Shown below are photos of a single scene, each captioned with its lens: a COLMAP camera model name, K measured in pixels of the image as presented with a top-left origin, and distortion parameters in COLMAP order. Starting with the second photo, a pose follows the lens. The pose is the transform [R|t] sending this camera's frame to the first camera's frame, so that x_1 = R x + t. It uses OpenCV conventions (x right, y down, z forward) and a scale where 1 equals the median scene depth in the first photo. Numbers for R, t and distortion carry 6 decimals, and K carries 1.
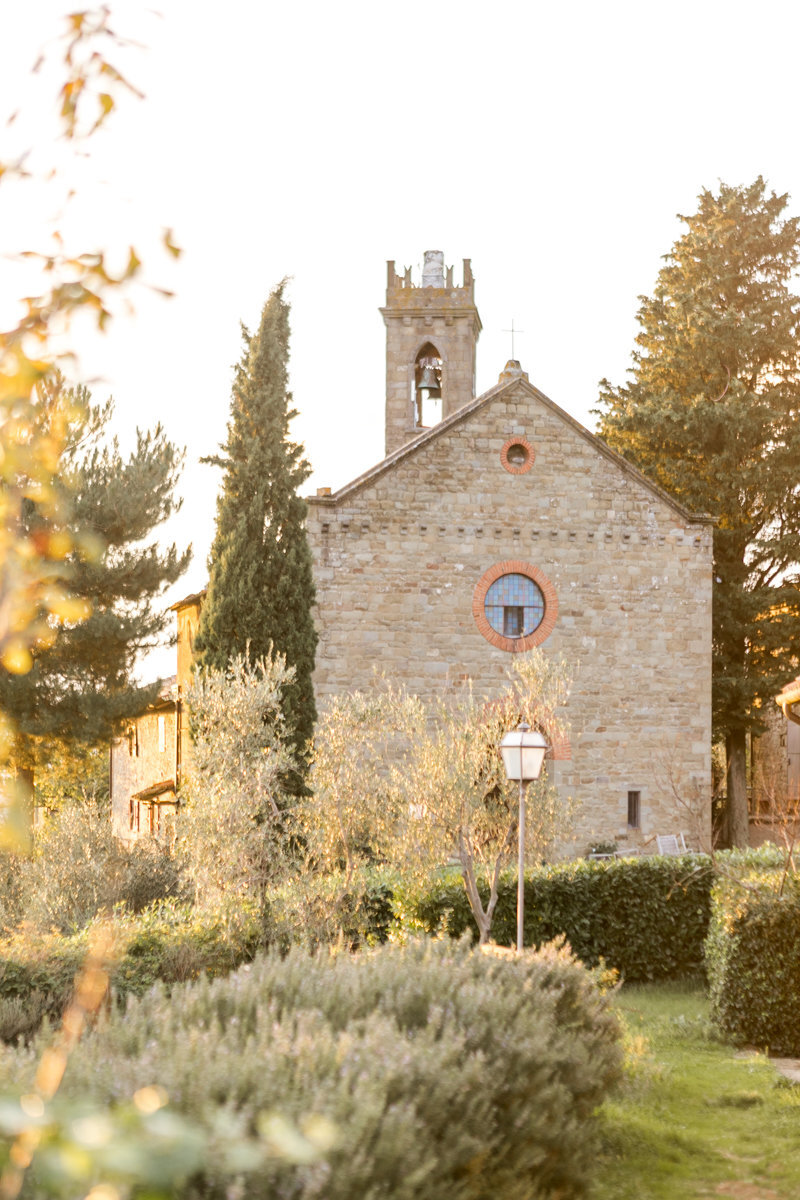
lens RADIAL K [[2065.3, 0, 396.3], [0, 2065.3, 611.1], [0, 0, 1]] dist [-0.100633, 0.000000]
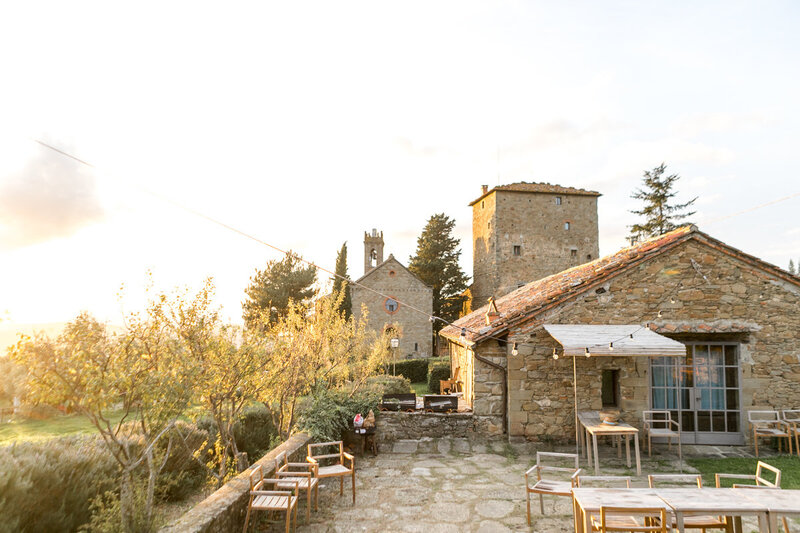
lens RADIAL K [[545.1, 0, 398.8], [0, 545.1, 273.9], [0, 0, 1]] dist [-0.039119, 0.030501]
pose [[0.997150, 0.002595, 0.075403, -0.021498], [-0.000805, 0.999717, -0.023758, -0.043427], [-0.075443, 0.023629, 0.996870, -0.265219]]
